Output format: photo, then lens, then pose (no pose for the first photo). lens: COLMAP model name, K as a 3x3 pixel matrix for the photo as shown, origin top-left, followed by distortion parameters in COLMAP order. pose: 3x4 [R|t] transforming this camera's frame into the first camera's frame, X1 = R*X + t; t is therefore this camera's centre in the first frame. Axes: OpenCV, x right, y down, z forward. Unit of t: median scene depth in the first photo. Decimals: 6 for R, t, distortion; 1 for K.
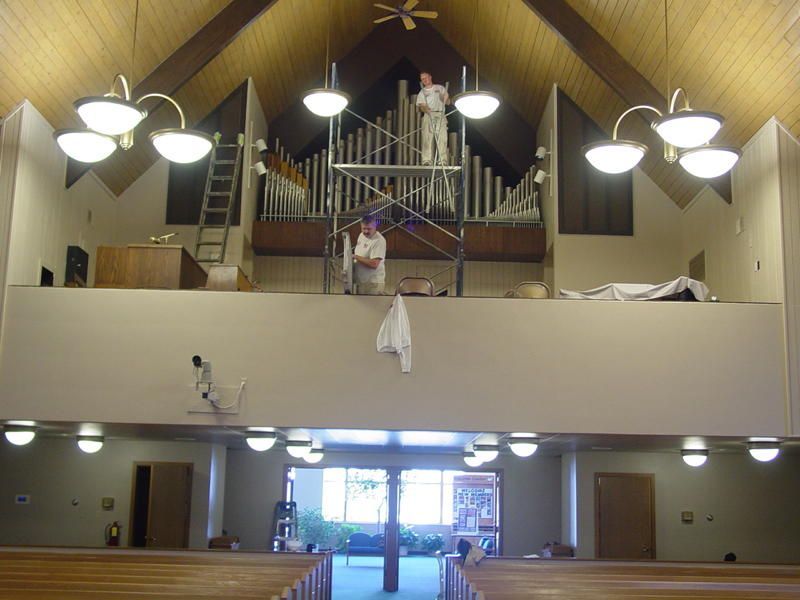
lens RADIAL K [[1070.8, 0, 399.3], [0, 1070.8, 298.7], [0, 0, 1]] dist [-0.017442, 0.000000]
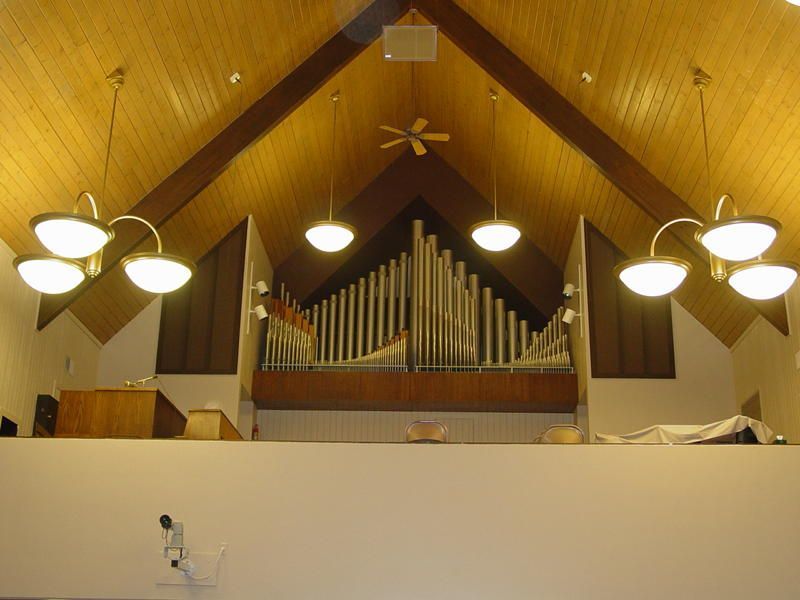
lens RADIAL K [[1070.8, 0, 402.0], [0, 1070.8, 300.8], [0, 0, 1]] dist [-0.017442, 0.000000]
pose [[0.999534, -0.015809, -0.026119, 0.018031], [0.011453, 0.987179, -0.159207, 0.019367], [0.028301, 0.158834, 0.986900, 0.125321]]
